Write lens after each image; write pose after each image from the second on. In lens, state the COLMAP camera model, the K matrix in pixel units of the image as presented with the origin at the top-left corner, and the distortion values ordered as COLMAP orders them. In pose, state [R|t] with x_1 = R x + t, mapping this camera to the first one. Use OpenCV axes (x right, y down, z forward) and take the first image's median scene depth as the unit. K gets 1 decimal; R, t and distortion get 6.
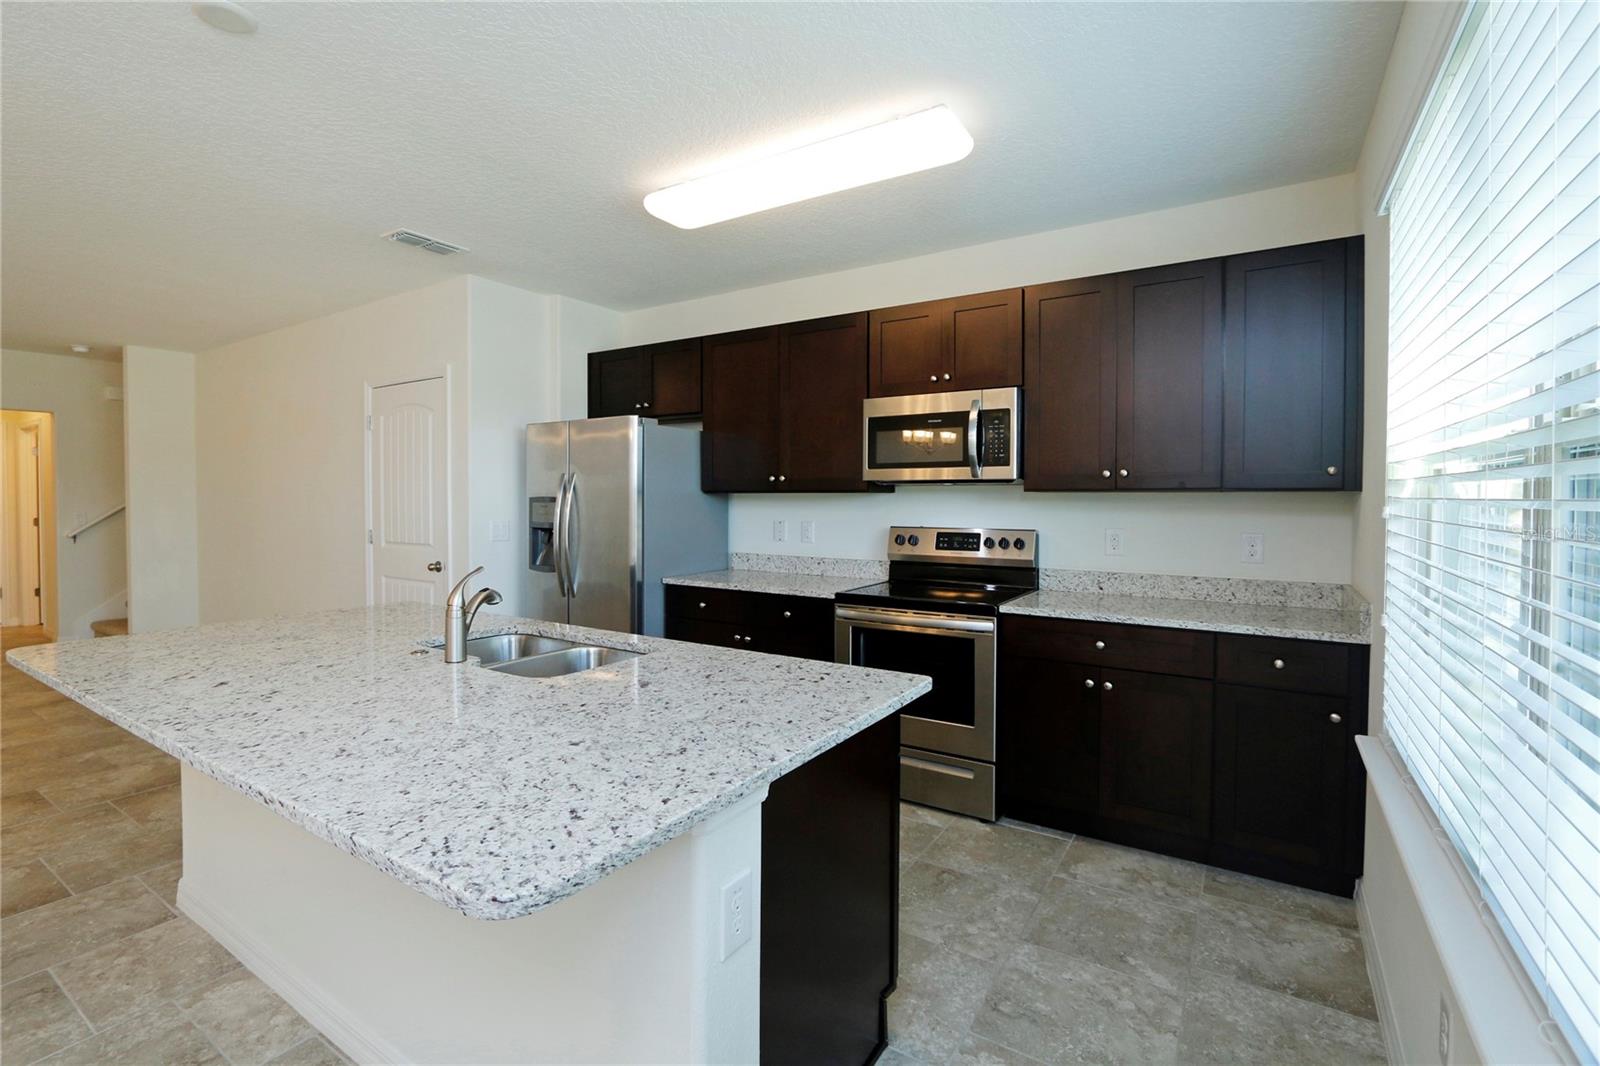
lens RADIAL K [[736.3, 0, 797.9], [0, 736.3, 501.2], [0, 0, 1]] dist [-0.016674, 0.002738]
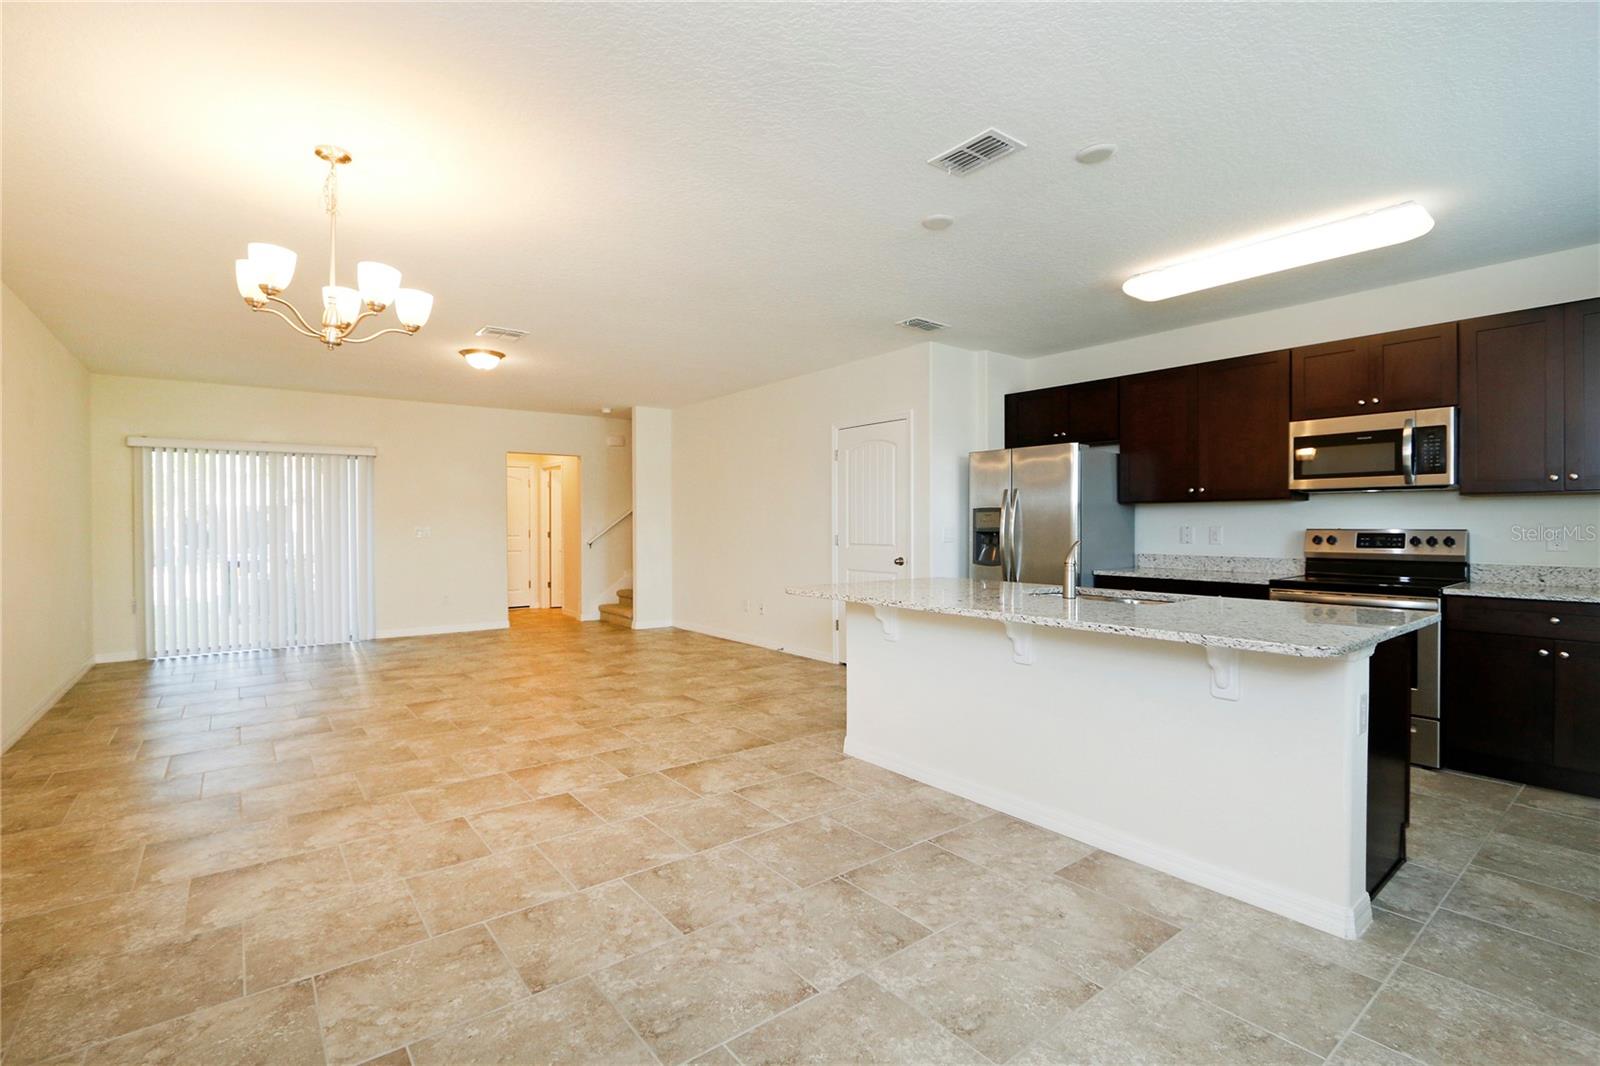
lens RADIAL K [[736.3, 0, 791.8], [0, 736.3, 521.9], [0, 0, 1]] dist [-0.016674, 0.002738]
pose [[0.941680, -0.003174, -0.336496, -0.290892], [0.000335, 0.999964, -0.008495, 0.037285], [0.336511, 0.007887, 0.941647, -0.427052]]
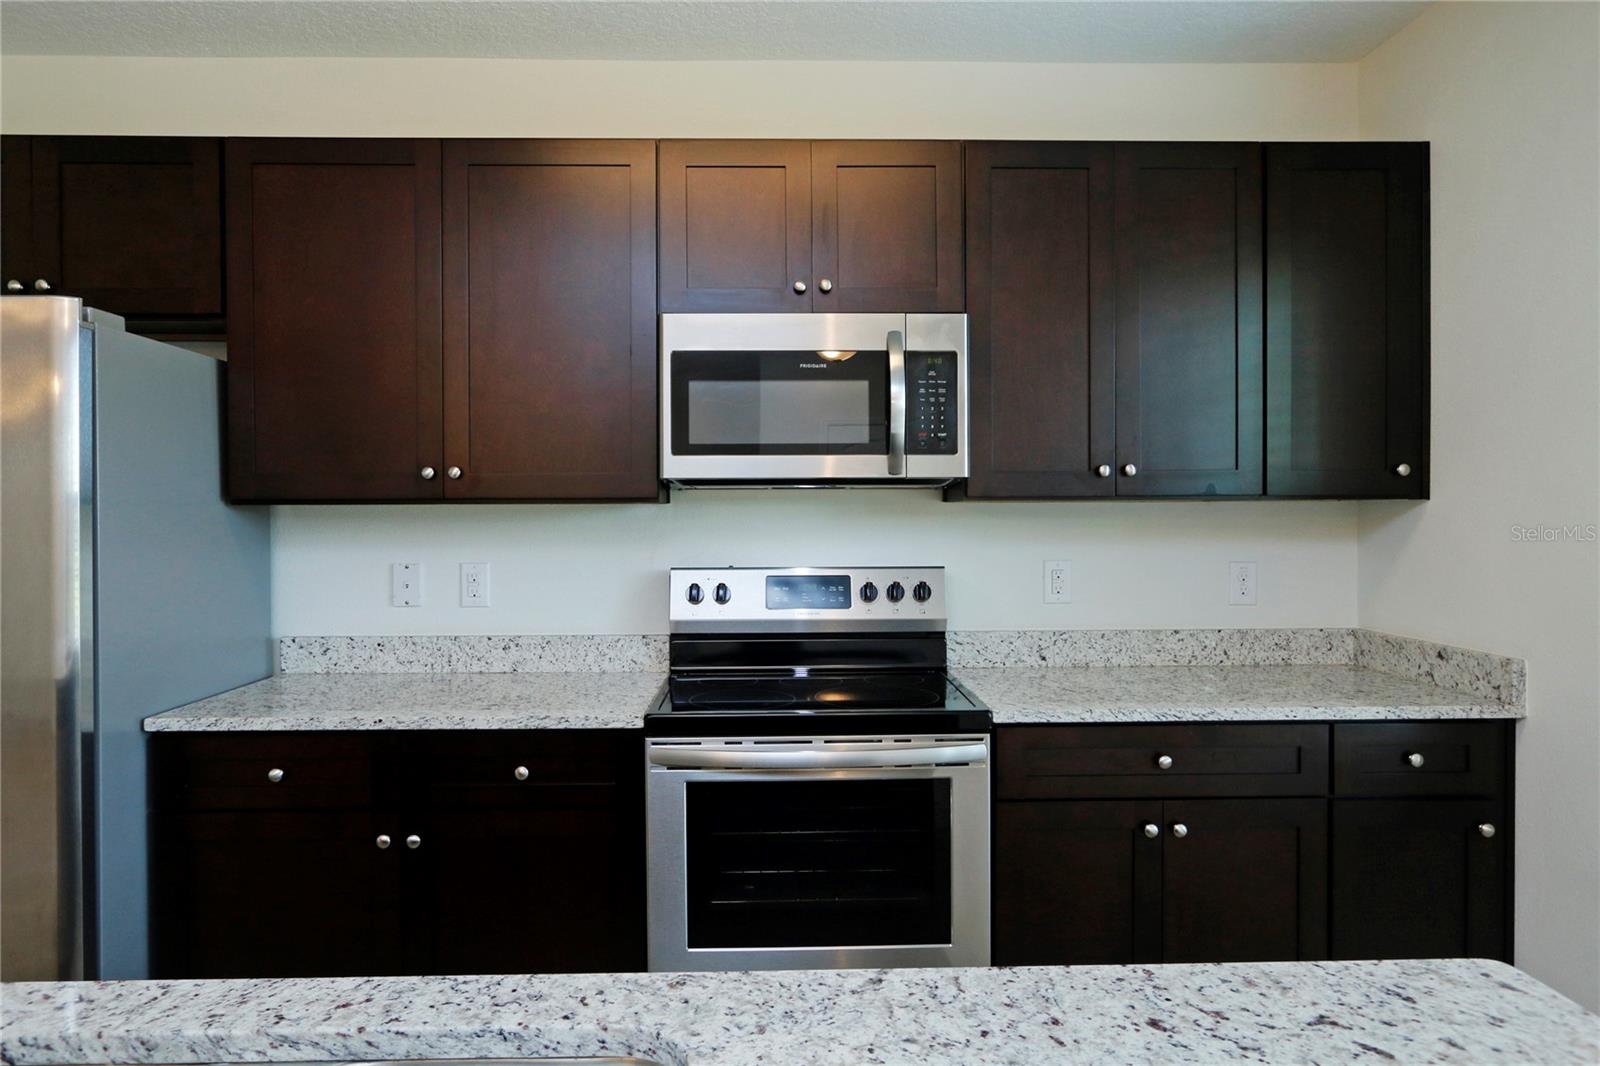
lens RADIAL K [[1004.6, 0, 789.6], [0, 1004.6, 520.7], [0, 0, 1]] dist [-0.010113, 0.000962]
pose [[0.826057, -0.009686, 0.563504, -0.233303], [0.007998, 0.999953, 0.005464, -0.002661], [-0.563531, -0.000006, 0.826095, 0.416496]]
